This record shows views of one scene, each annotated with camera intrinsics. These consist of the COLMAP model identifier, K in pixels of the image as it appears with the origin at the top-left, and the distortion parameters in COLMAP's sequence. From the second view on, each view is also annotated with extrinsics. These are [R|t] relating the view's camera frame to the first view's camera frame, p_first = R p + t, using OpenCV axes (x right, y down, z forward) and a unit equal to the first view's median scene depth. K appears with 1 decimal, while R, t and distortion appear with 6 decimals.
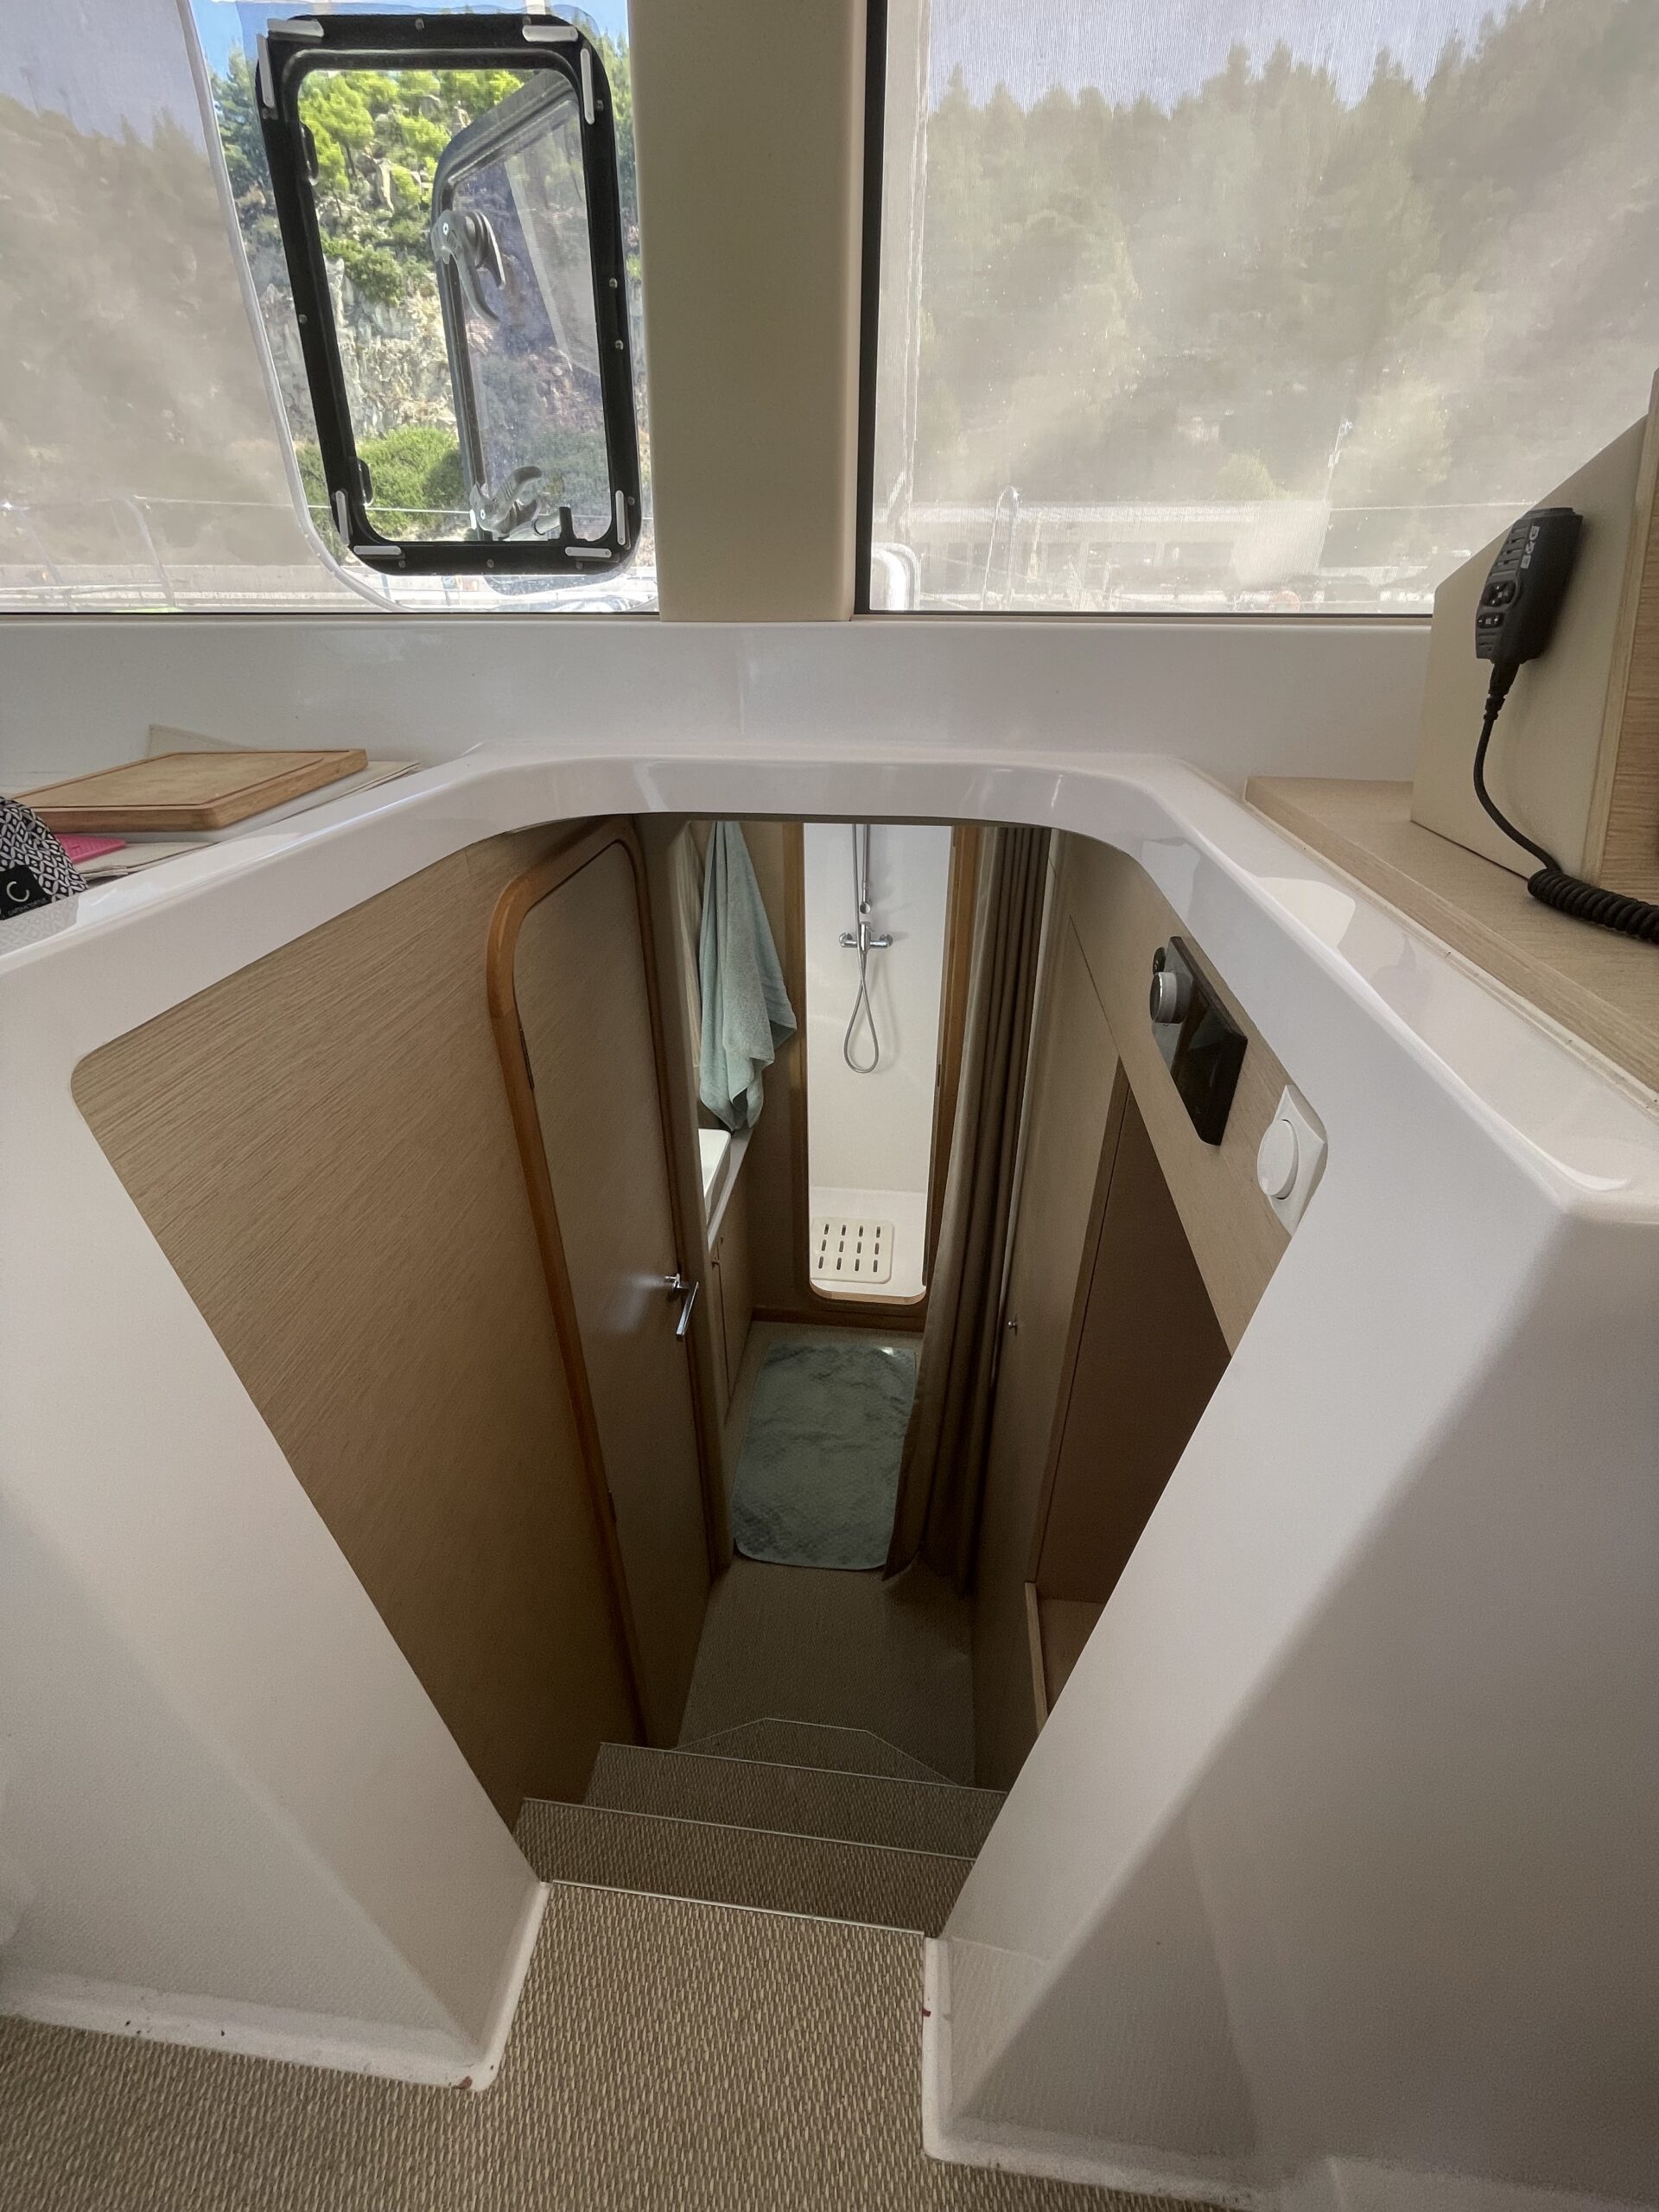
lens RADIAL K [[900.8, 0, 829.0], [0, 900.8, 1099.6], [0, 0, 1]] dist [-0.004265, -0.000367]
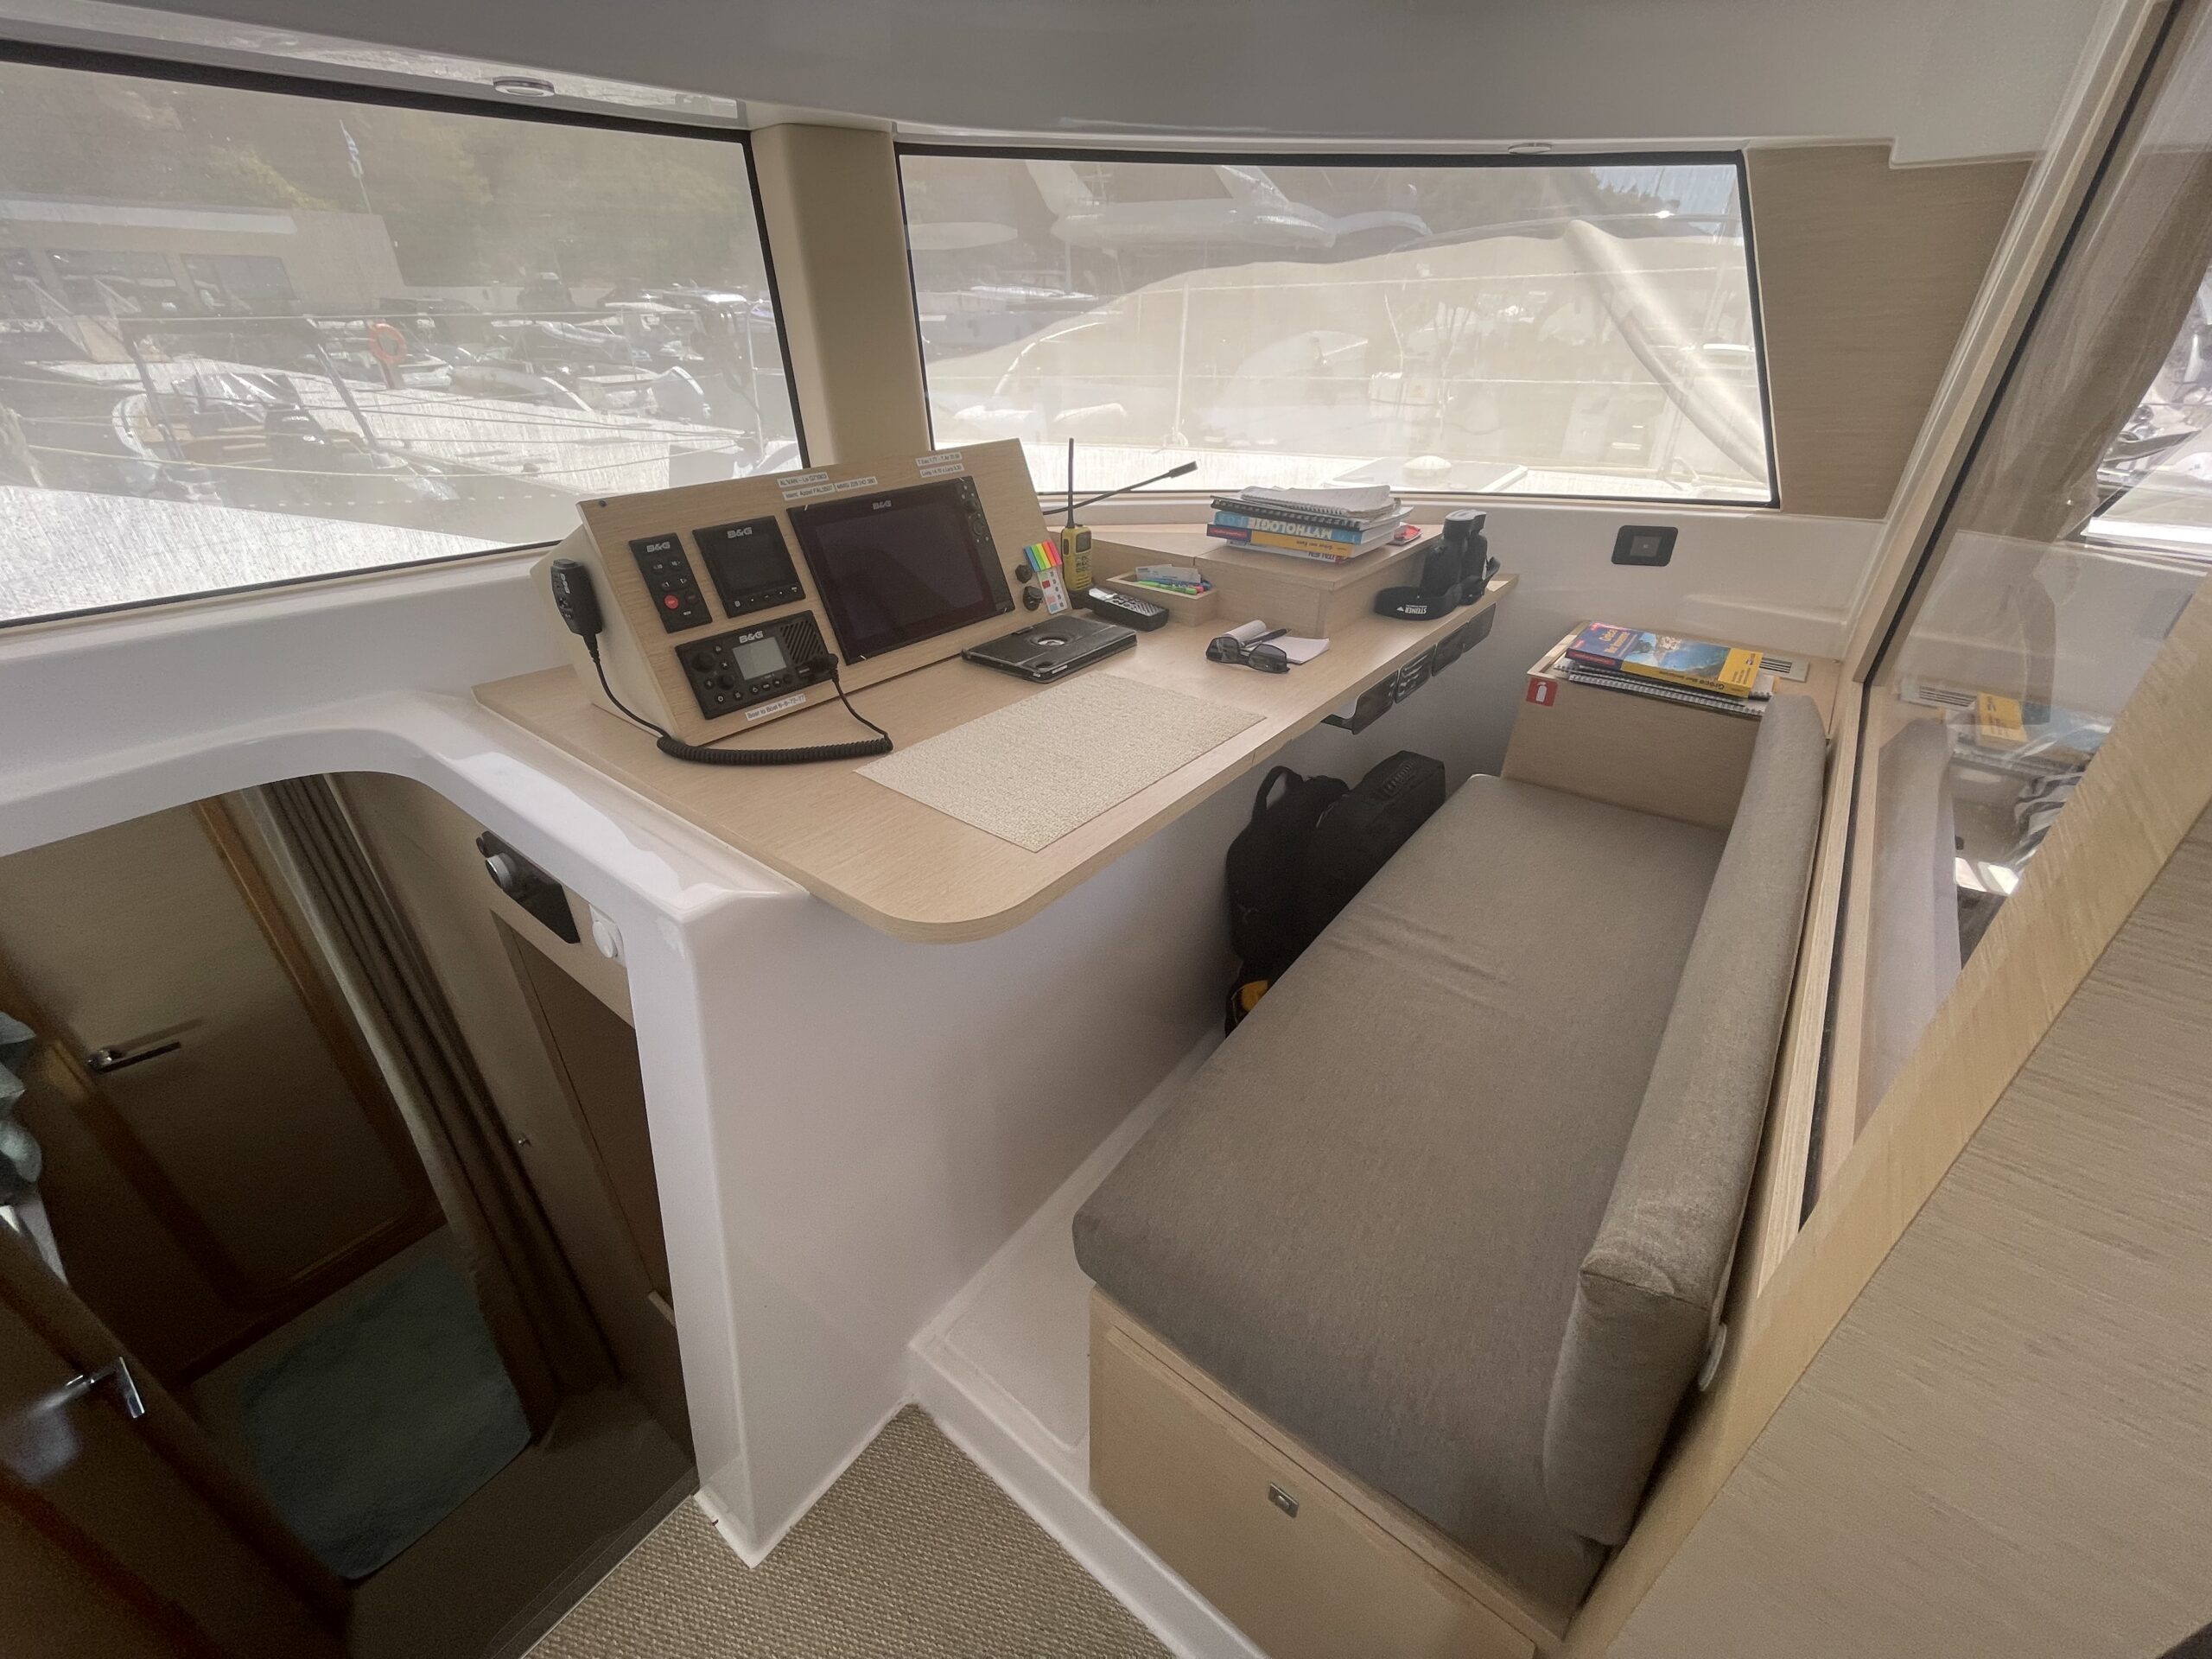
lens RADIAL K [[900.8, 0, 1094.0], [0, 900.8, 831.3], [0, 0, 1]] dist [-0.004265, -0.000367]
pose [[0.524894, -0.422968, 0.738636, -0.169905], [0.415399, 0.884726, 0.211431, -0.066567], [-0.742920, 0.195849, 0.640088, -0.636154]]
